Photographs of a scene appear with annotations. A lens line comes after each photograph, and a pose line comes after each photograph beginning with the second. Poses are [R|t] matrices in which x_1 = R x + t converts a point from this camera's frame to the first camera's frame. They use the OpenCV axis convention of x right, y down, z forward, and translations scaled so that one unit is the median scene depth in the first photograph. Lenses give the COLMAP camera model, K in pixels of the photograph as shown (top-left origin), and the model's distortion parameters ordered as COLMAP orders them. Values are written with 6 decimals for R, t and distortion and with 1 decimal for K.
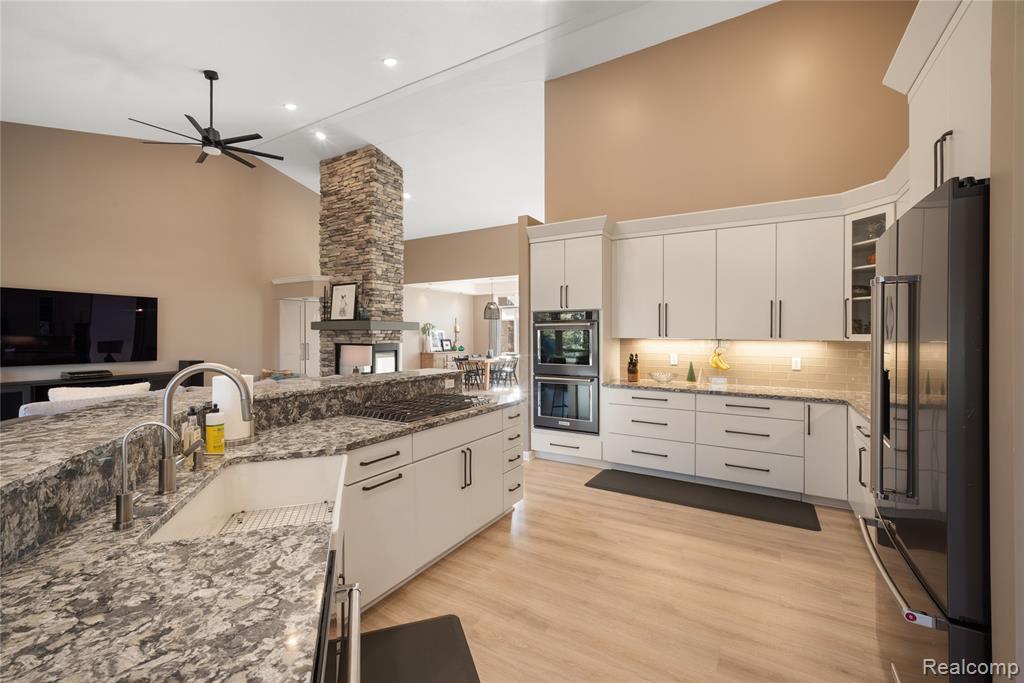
lens RADIAL K [[422.6, 0, 518.7], [0, 422.6, 334.3], [0, 0, 1]] dist [0.000056, 0.000104]
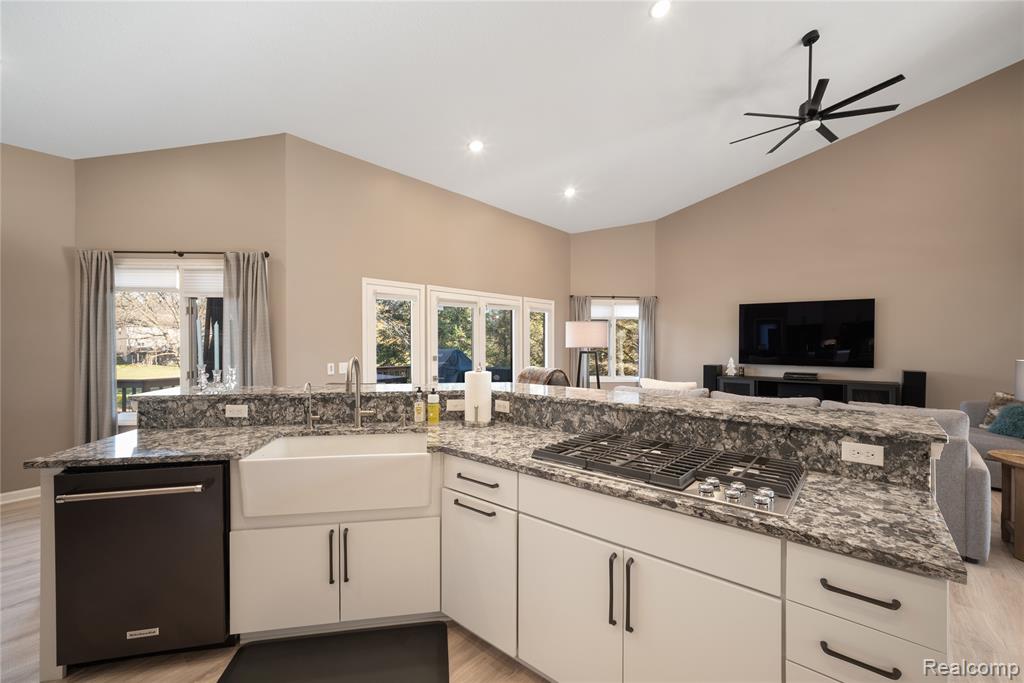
lens RADIAL K [[422.6, 0, 510.3], [0, 422.6, 347.0], [0, 0, 1]] dist [0.000056, 0.000104]
pose [[-0.165197, 0.013815, -0.986164, 0.408914], [0.003964, 0.999903, 0.013343, 0.004548], [0.986253, -0.001705, -0.165235, 0.949380]]
